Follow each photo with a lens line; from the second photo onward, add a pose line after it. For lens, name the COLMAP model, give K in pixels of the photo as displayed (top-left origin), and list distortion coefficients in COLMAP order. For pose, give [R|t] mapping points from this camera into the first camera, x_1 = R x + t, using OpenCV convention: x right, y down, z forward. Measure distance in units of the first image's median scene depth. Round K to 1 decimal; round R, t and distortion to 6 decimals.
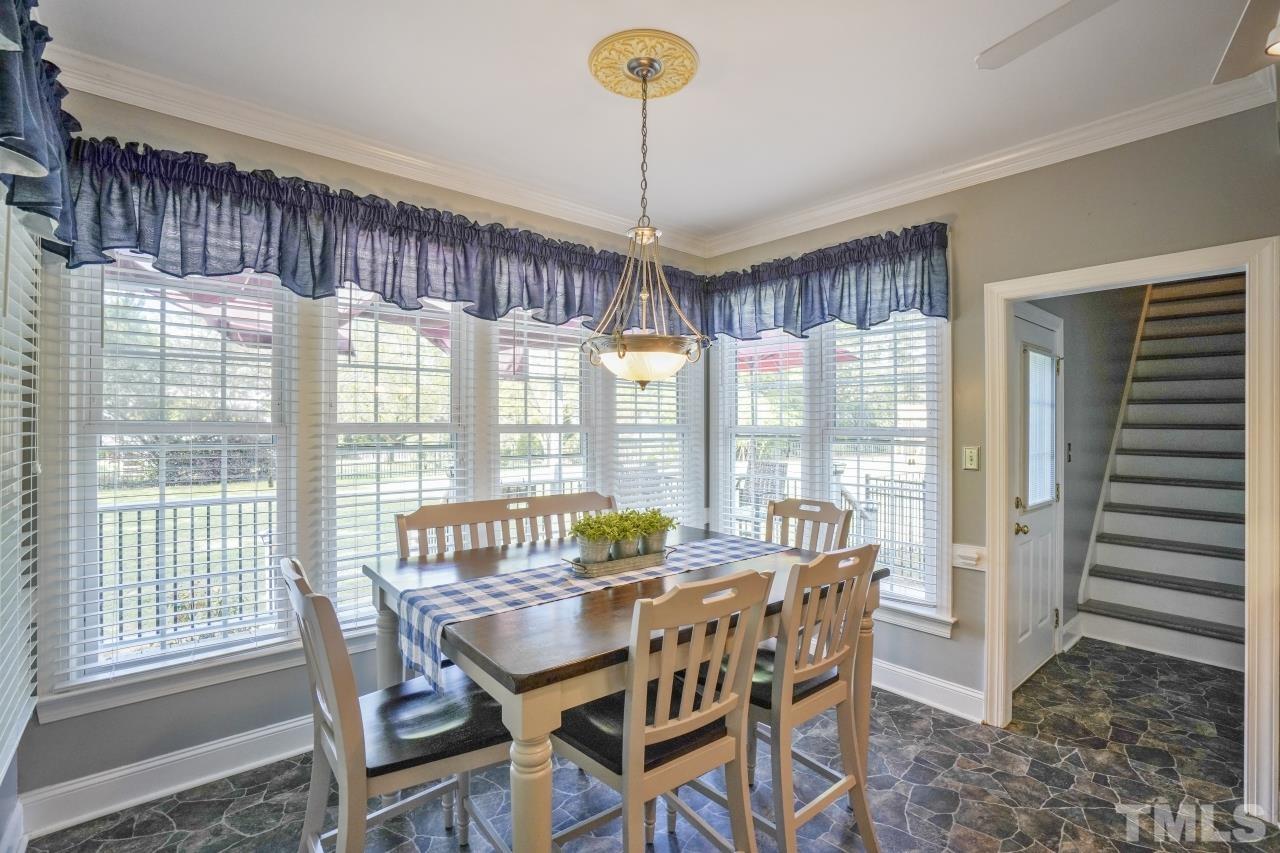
lens RADIAL K [[583.2, 0, 638.1], [0, 583.2, 422.7], [0, 0, 1]] dist [-0.053813, 0.016911]
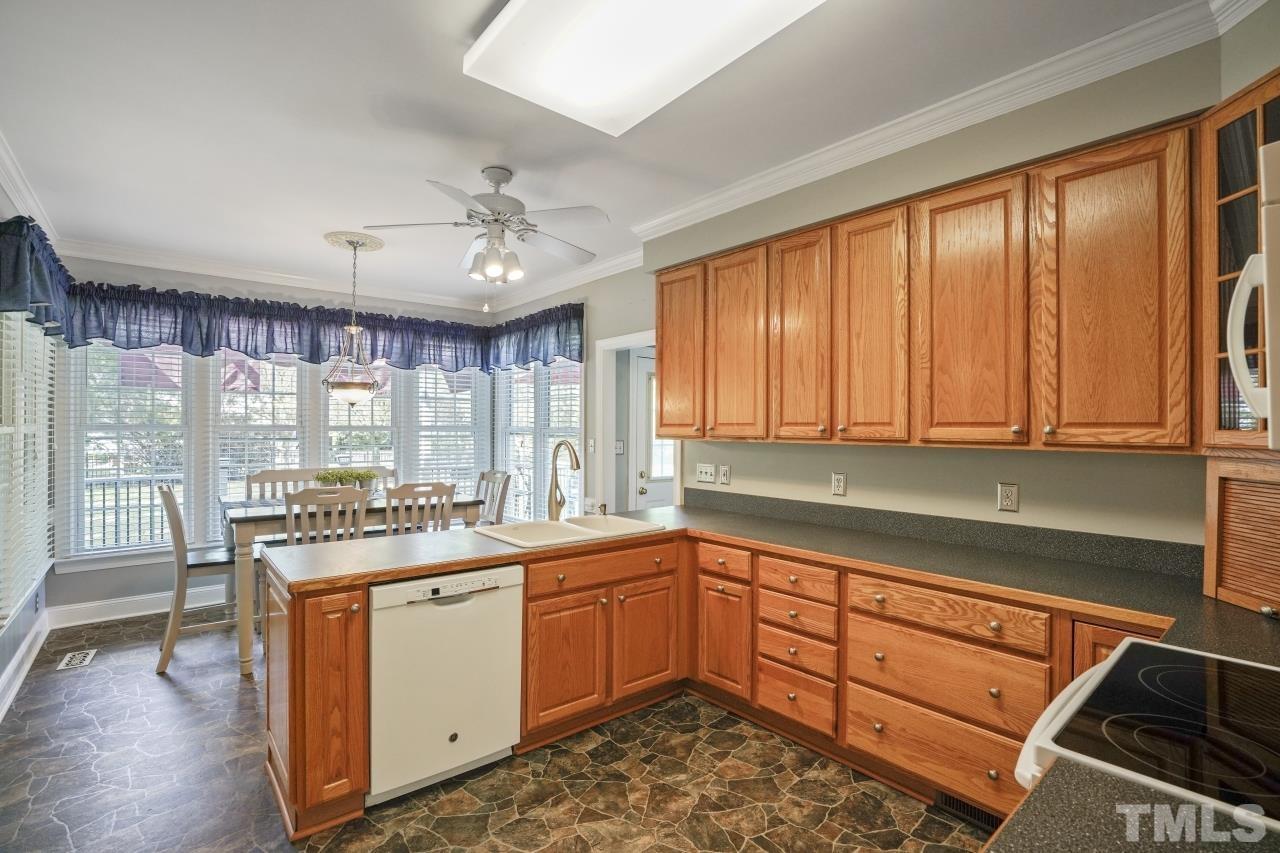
lens RADIAL K [[588.4, 0, 640.5], [0, 588.4, 422.9], [0, 0, 1]] dist [-0.058608, 0.017958]
pose [[0.999949, -0.001071, -0.010085, 0.848257], [0.001045, 0.999996, -0.002514, 0.000081], [0.010088, 0.002504, 0.999946, -0.807725]]
